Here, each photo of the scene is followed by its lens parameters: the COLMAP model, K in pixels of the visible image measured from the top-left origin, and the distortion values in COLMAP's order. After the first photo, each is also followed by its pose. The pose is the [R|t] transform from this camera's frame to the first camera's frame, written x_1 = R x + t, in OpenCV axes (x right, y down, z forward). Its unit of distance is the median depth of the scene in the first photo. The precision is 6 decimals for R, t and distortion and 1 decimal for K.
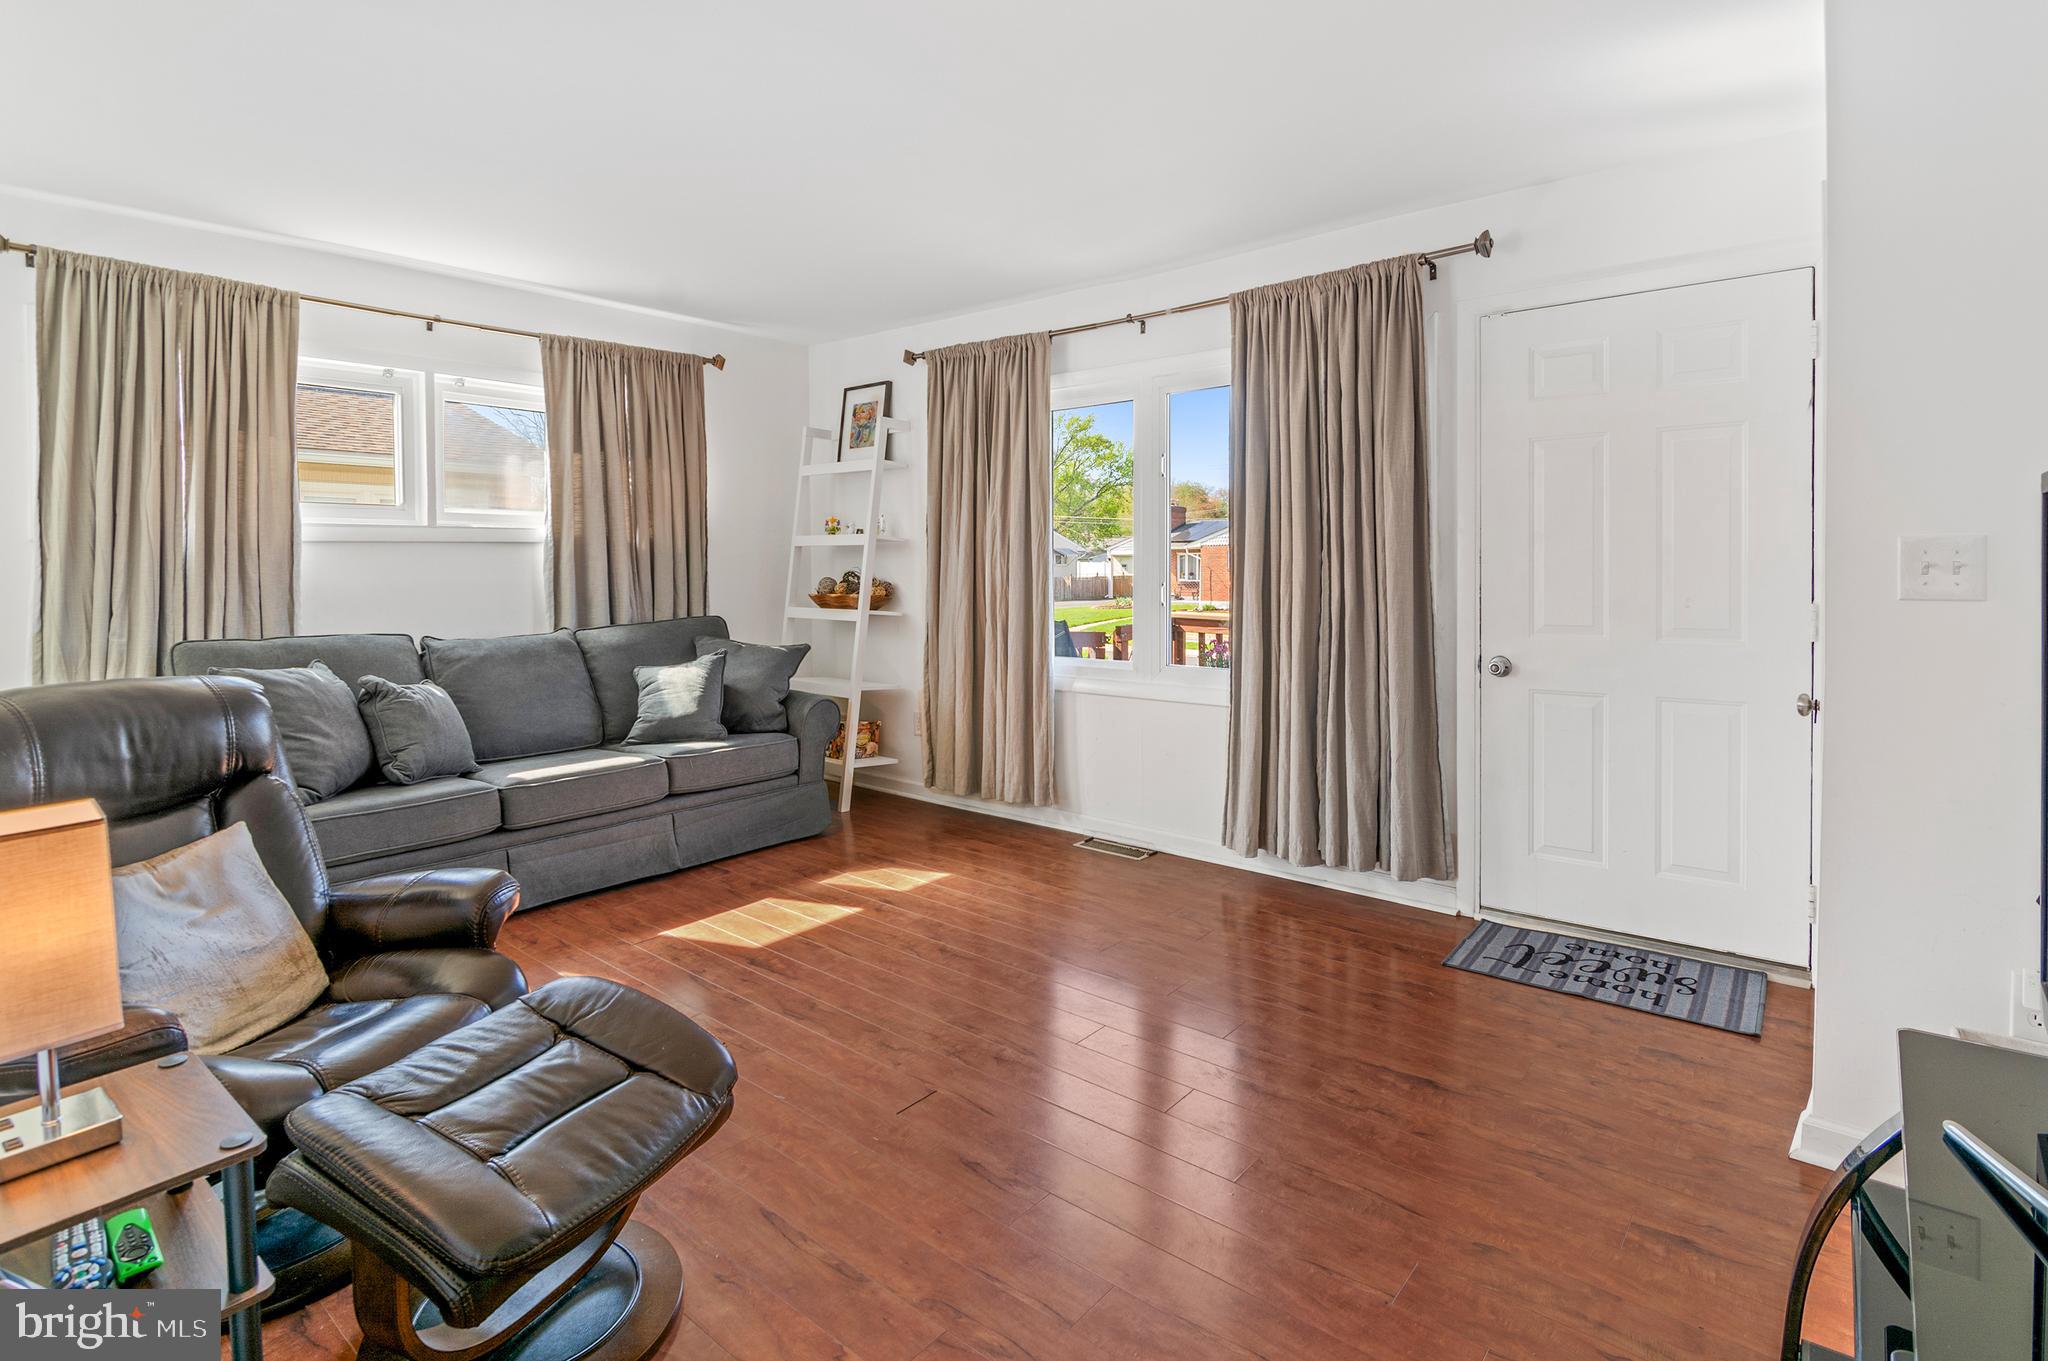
lens RADIAL K [[1063.2, 0, 1067.7], [0, 1063.2, 578.3], [0, 0, 1]] dist [-0.002142, -0.000265]
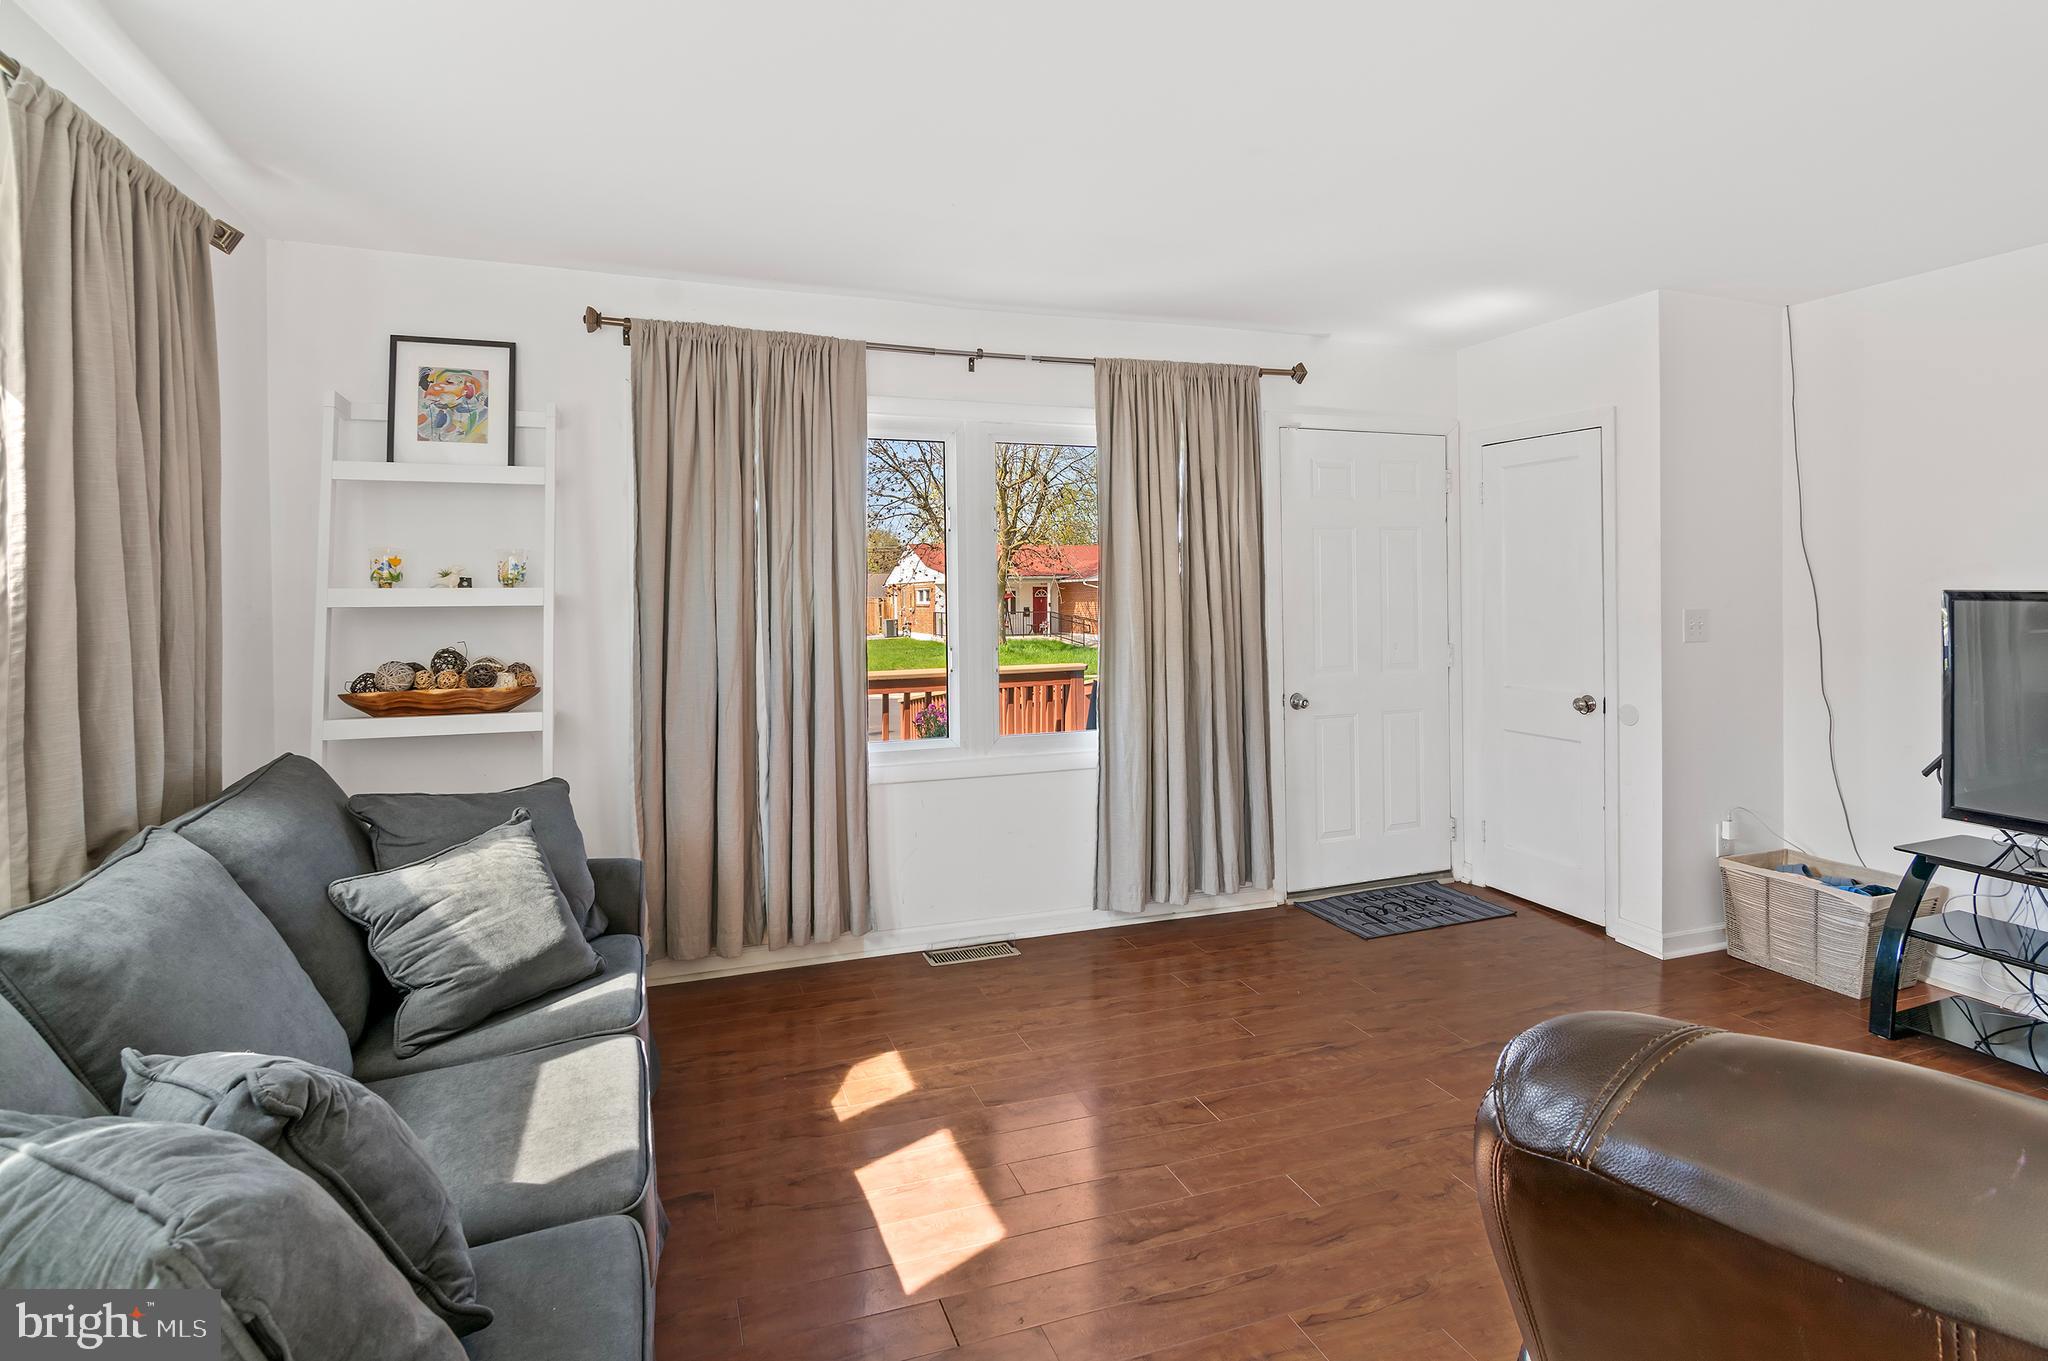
lens RADIAL K [[1023.9, 0, 1013.9], [0, 1023.9, 594.9], [0, 0, 1]] dist [-0.001653, -0.008247]
pose [[0.492474, -0.004527, 0.870315, -0.670417], [0.014899, 0.999884, -0.003230, -0.038004], [-0.870199, 0.014558, 0.492485, 0.547998]]
